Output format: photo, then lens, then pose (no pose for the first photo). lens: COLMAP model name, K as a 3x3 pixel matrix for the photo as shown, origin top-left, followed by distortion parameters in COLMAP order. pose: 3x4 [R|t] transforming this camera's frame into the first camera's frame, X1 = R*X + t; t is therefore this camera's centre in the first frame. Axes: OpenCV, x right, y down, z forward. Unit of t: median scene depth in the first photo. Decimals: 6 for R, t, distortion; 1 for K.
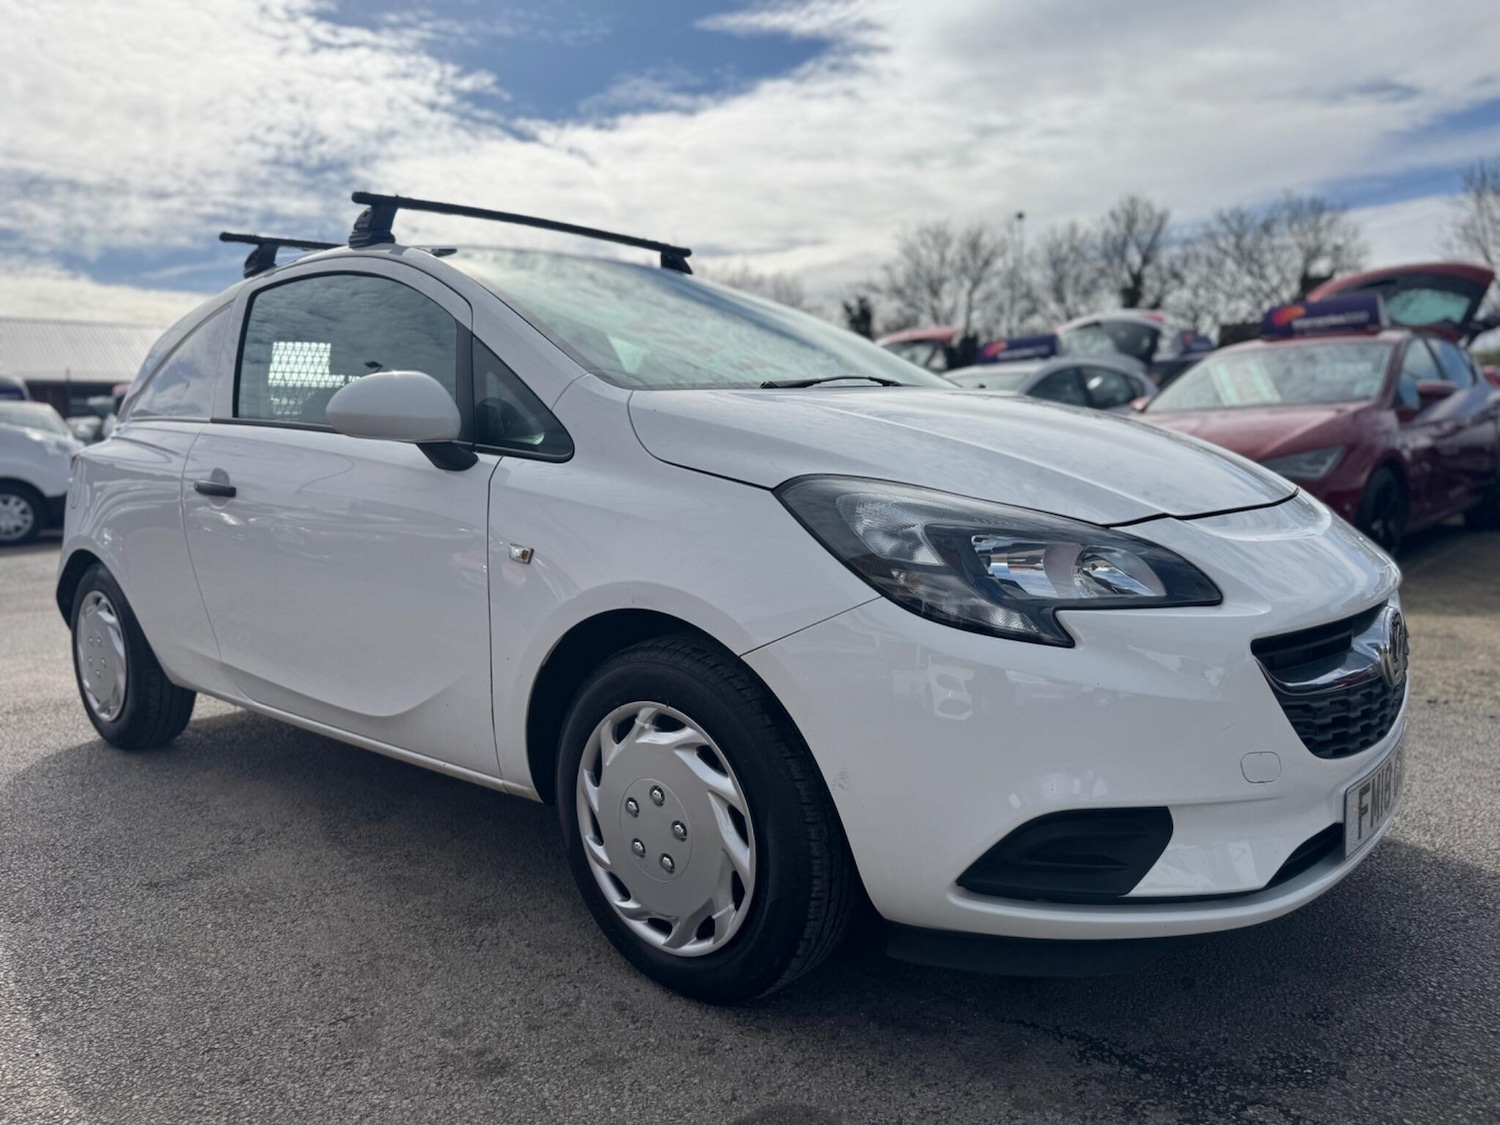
lens RADIAL K [[1068.0, 0, 740.0], [0, 1068.0, 561.3], [0, 0, 1]] dist [0.007049, -0.011496]
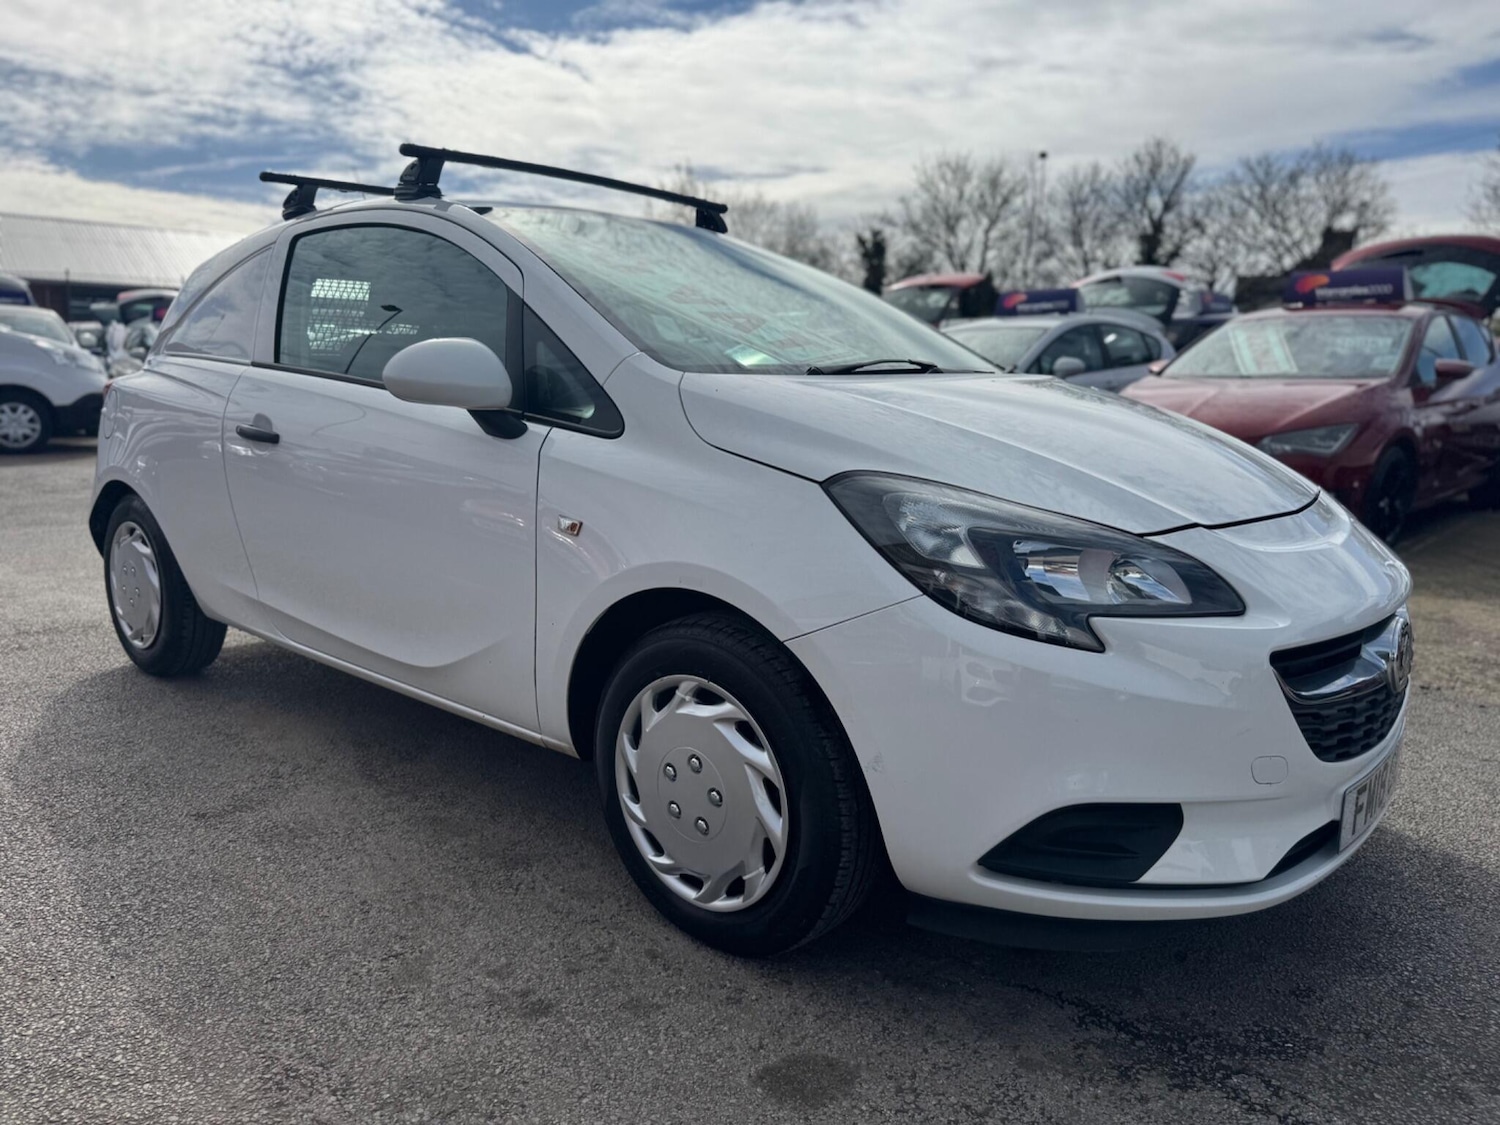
lens RADIAL K [[1068.0, 0, 739.0], [0, 1068.0, 573.7], [0, 0, 1]] dist [0.007049, -0.011496]
pose [[0.998957, 0.045444, 0.004440, -0.039973], [-0.045649, 0.996157, 0.074746, -0.041730], [-0.001026, -0.074871, 0.997193, -0.035436]]
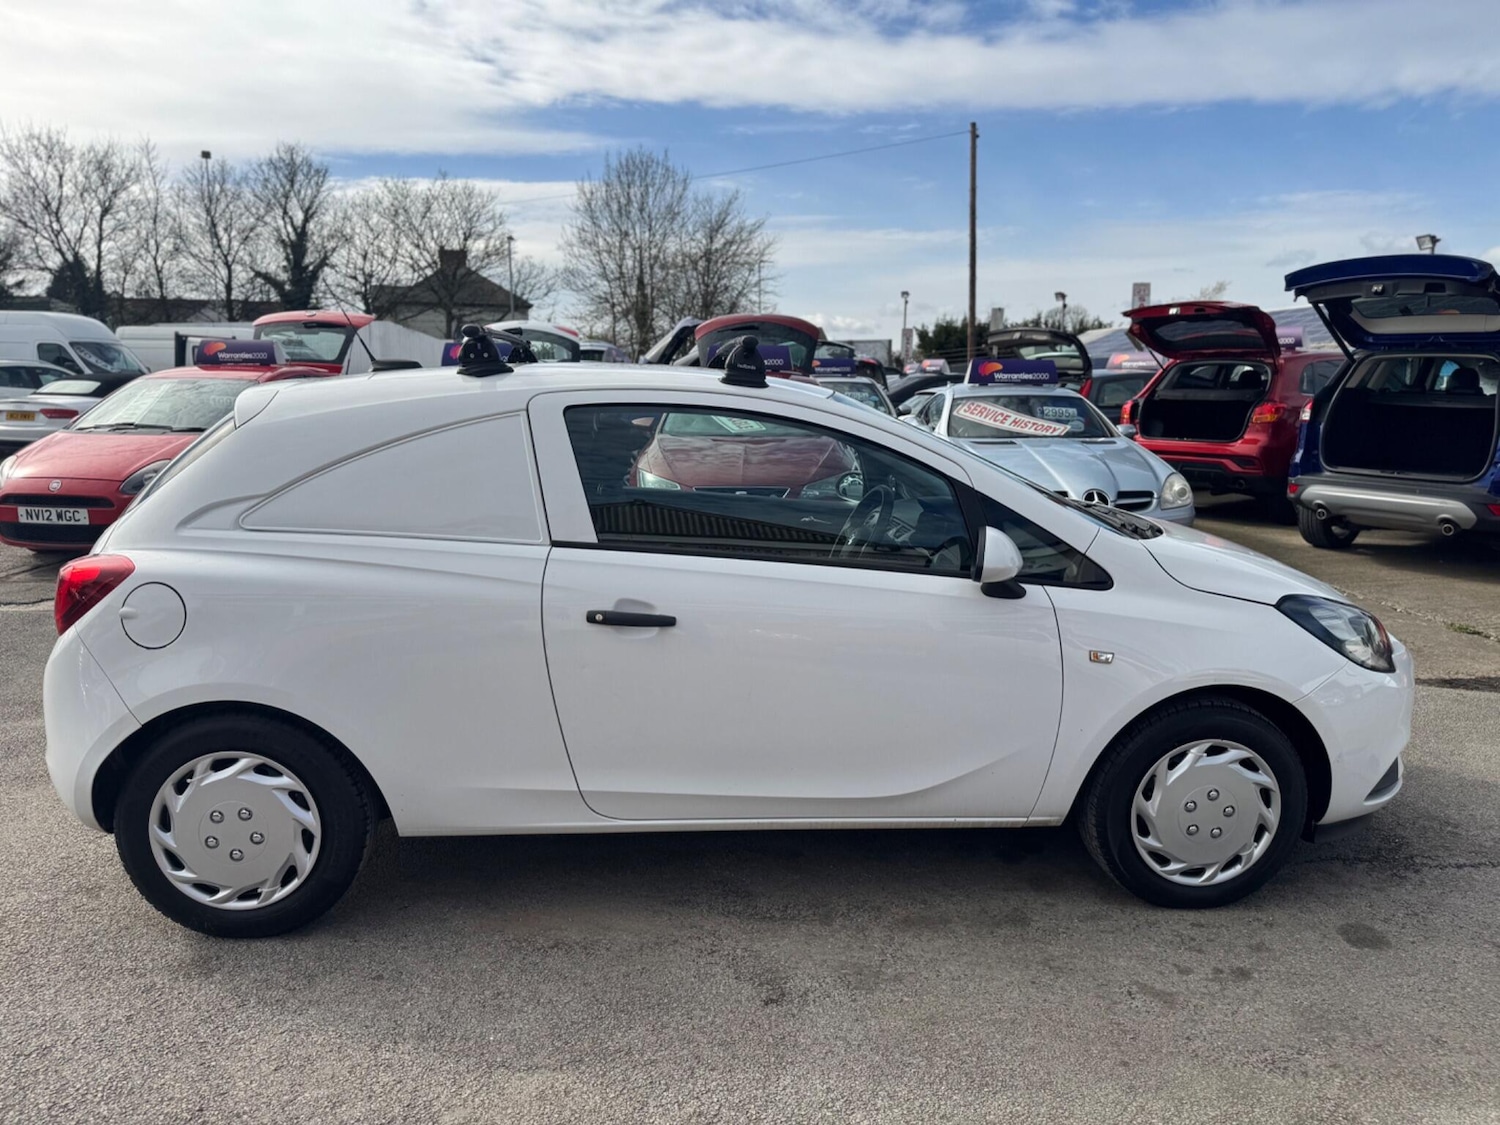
lens RADIAL K [[1068.0, 0, 740.6], [0, 1068.0, 559.4], [0, 0, 1]] dist [0.007049, -0.011496]
pose [[0.704554, -0.082335, 0.704858, -1.456971], [0.049392, 0.996527, 0.067035, -0.242770], [-0.707930, -0.012415, 0.706174, 0.296914]]
